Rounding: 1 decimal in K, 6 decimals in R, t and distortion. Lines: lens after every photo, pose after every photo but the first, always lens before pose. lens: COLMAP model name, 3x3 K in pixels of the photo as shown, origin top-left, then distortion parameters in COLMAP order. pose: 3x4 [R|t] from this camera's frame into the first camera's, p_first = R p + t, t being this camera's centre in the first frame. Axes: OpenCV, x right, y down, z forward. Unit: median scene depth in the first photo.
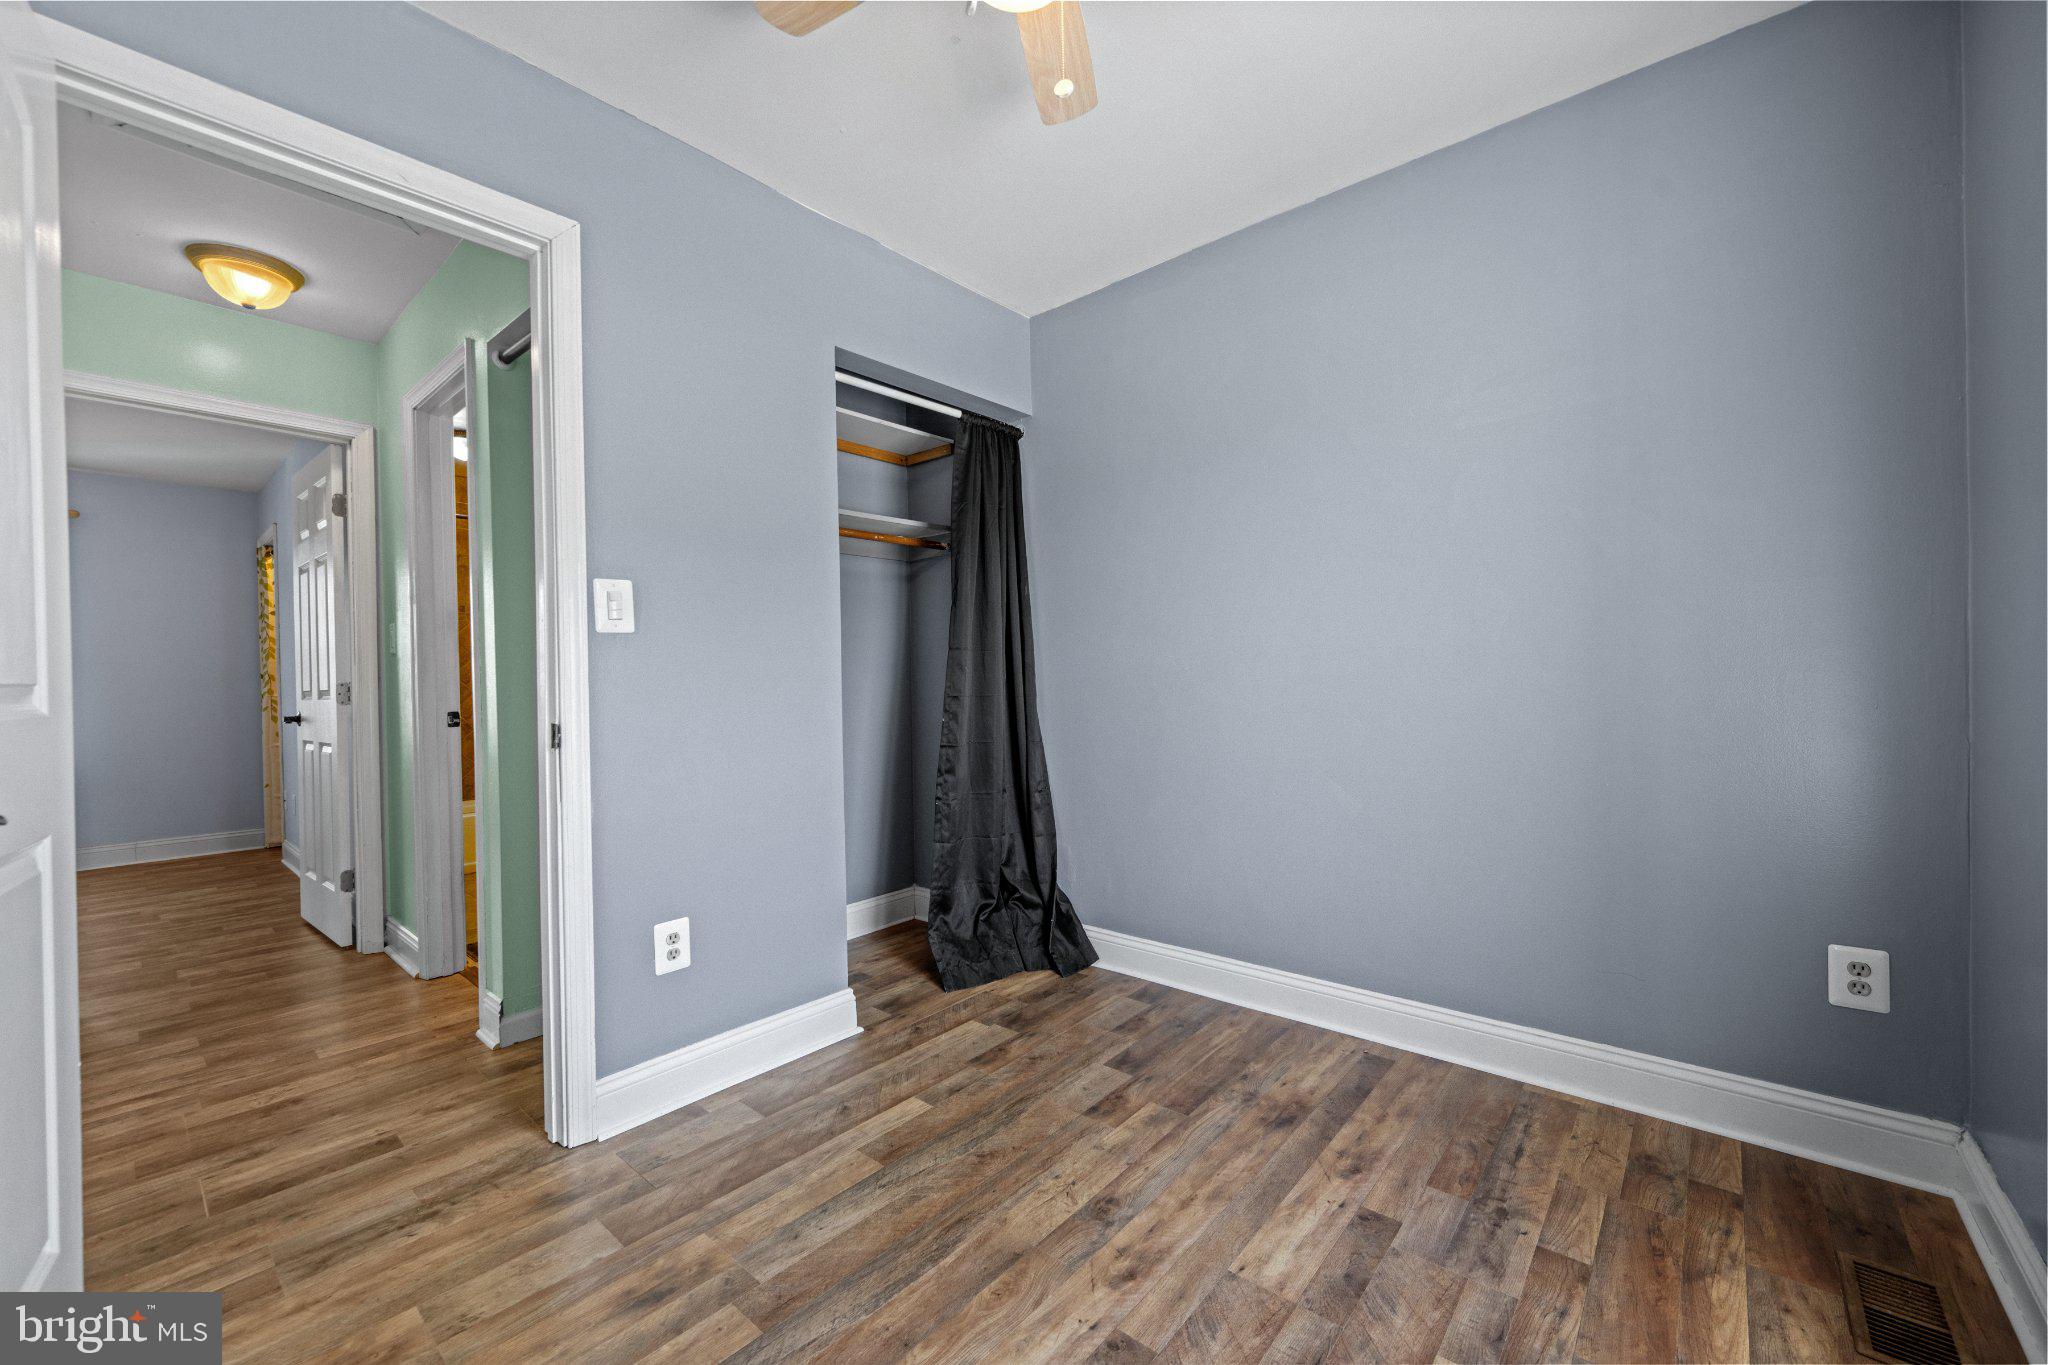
lens RADIAL K [[822.0, 0, 1019.6], [0, 822.0, 681.2], [0, 0, 1]] dist [-0.005257, 0.001374]
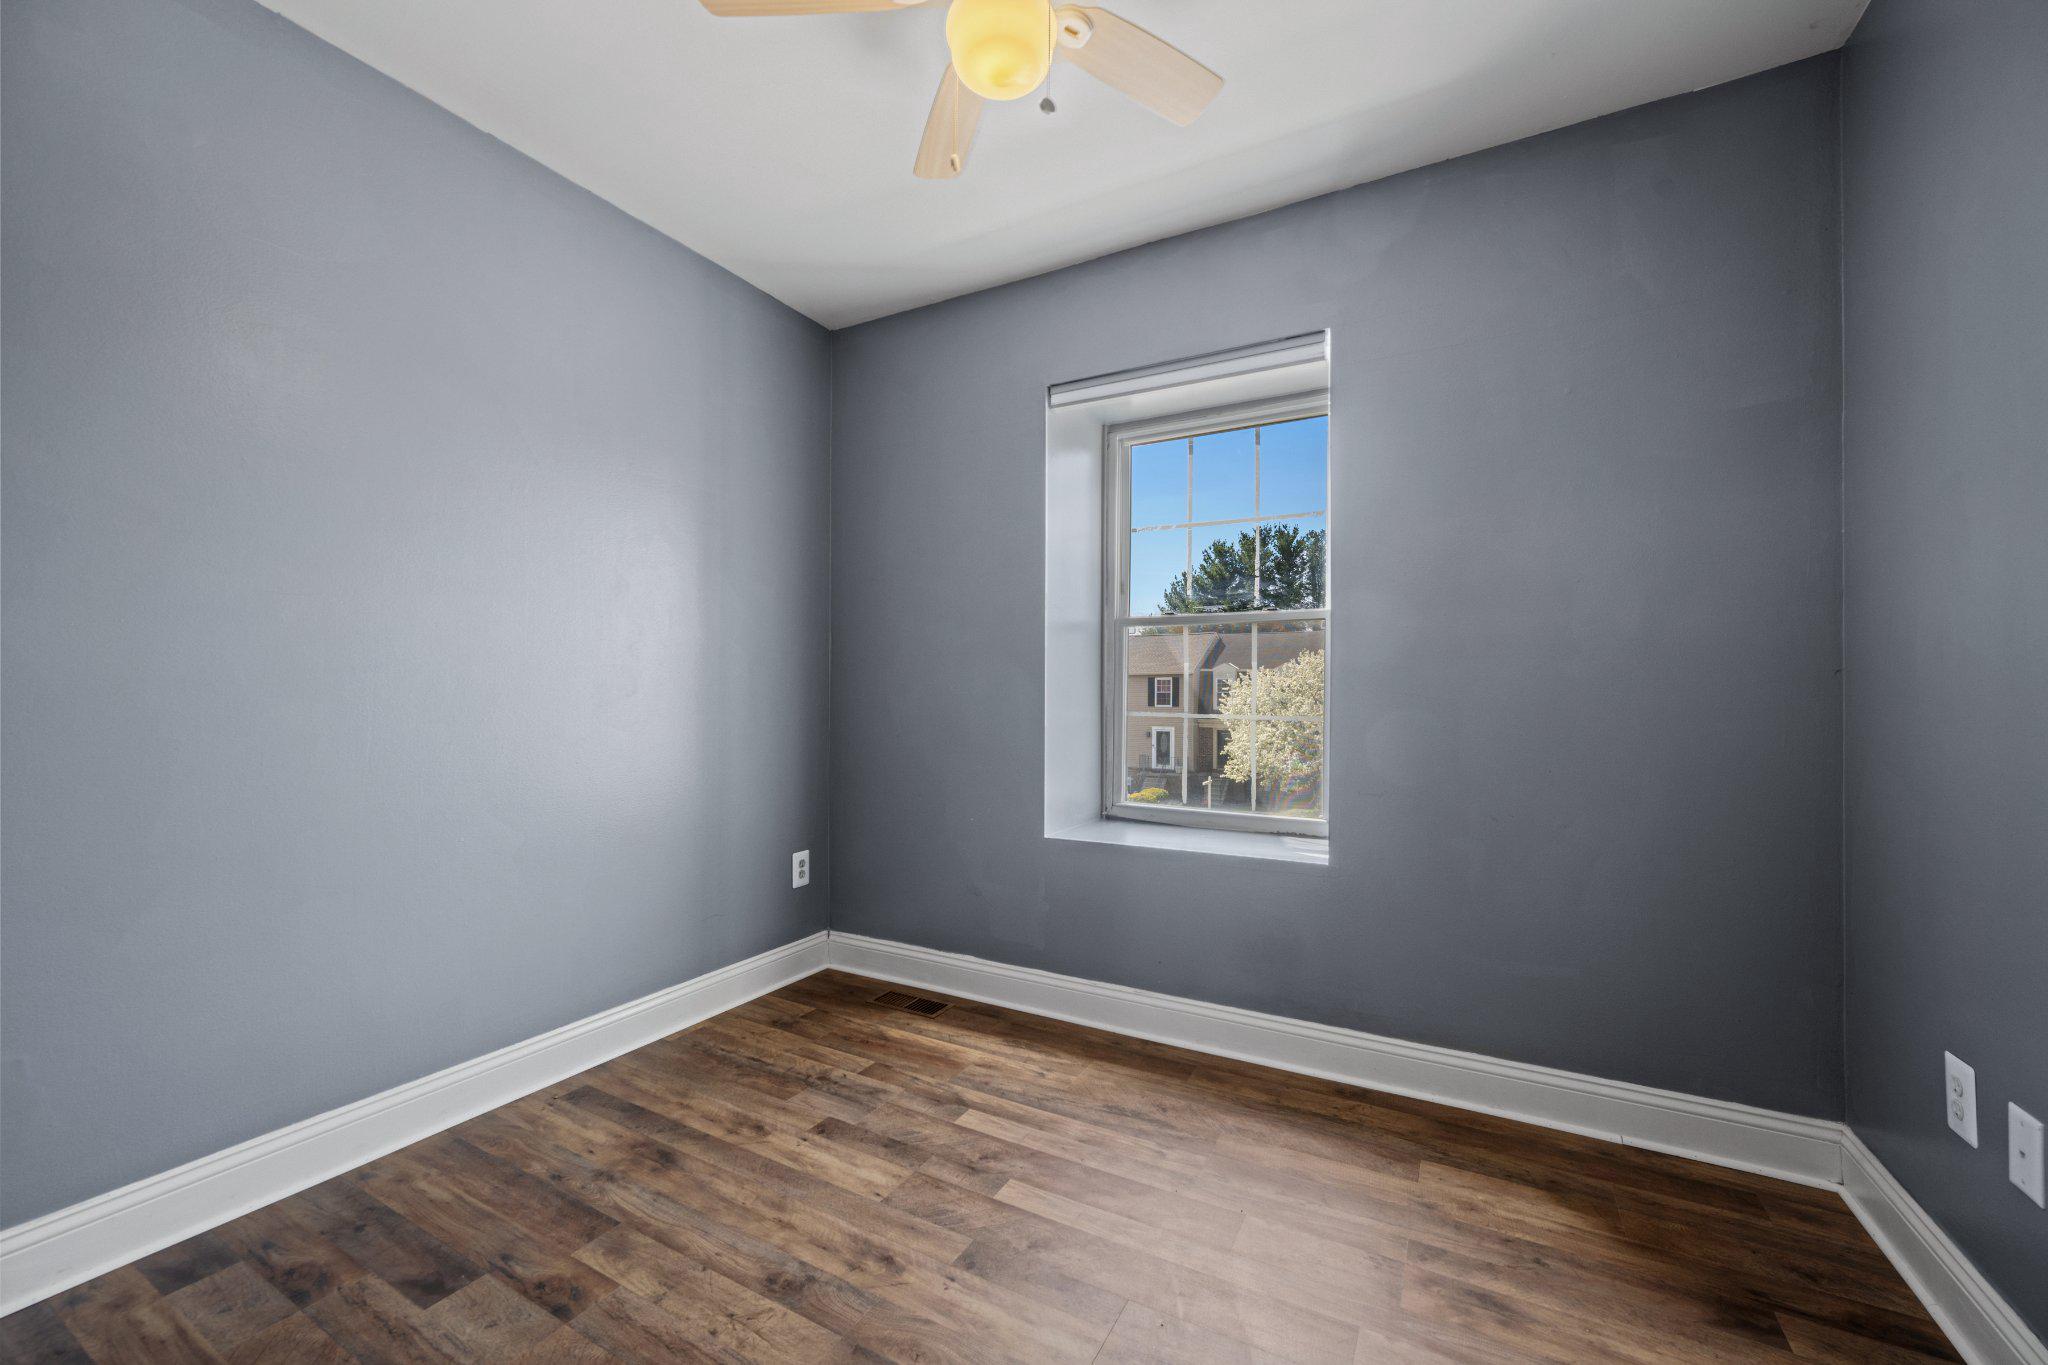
lens RADIAL K [[822.0, 0, 1022.1], [0, 822.0, 684.7], [0, 0, 1]] dist [-0.005257, 0.001374]
pose [[-0.219123, 0.023839, 0.975406, -0.817617], [0.004078, 0.999715, -0.023517, 0.007095], [-0.975689, -0.001176, -0.219158, 0.910680]]
